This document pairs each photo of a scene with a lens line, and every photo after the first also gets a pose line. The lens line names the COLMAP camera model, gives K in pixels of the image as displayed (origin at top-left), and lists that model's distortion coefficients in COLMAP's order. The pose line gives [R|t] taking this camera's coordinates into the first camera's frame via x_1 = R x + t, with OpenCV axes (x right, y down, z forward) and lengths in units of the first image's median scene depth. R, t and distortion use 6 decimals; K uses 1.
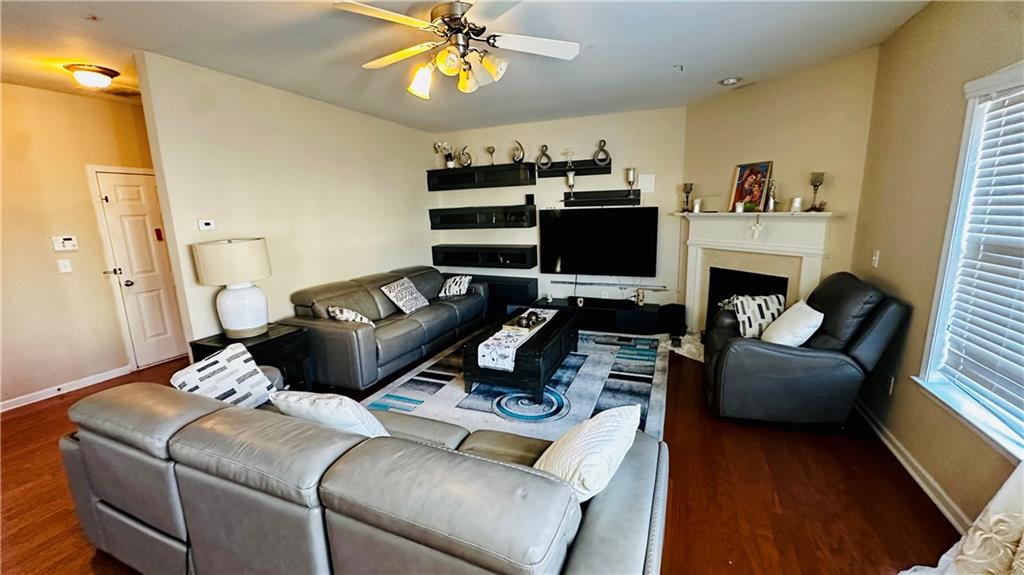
lens RADIAL K [[411.4, 0, 512.6], [0, 411.4, 290.5], [0, 0, 1]] dist [-0.001001, 0.000415]
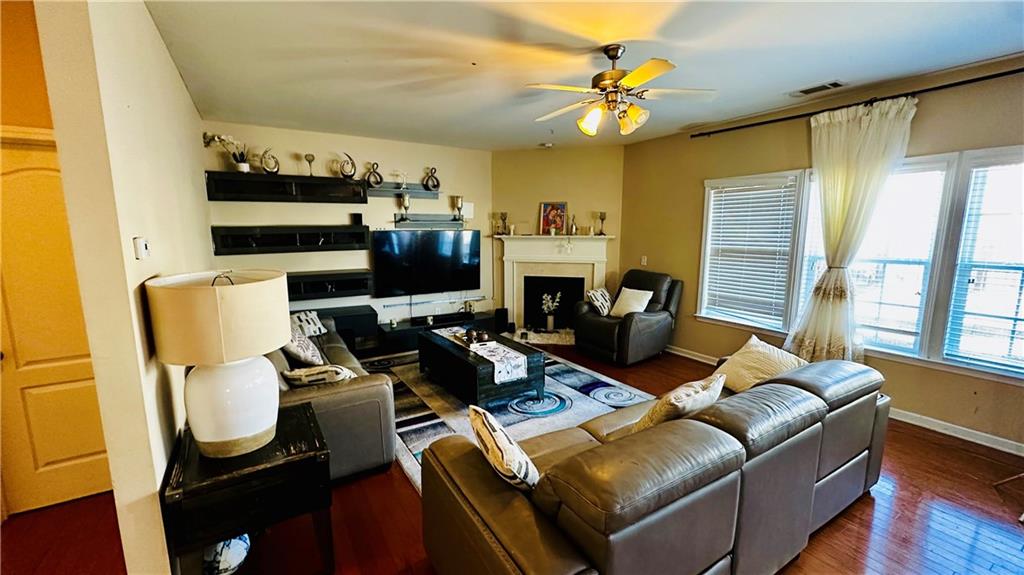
lens RADIAL K [[411.4, 0, 512.6], [0, 411.4, 290.5], [0, 0, 1]] dist [-0.001001, 0.000415]
pose [[0.578704, -0.097126, 0.809733, -0.609676], [0.143193, 0.989560, 0.016357, -0.037670], [-0.802868, 0.106483, 0.586570, 0.251659]]
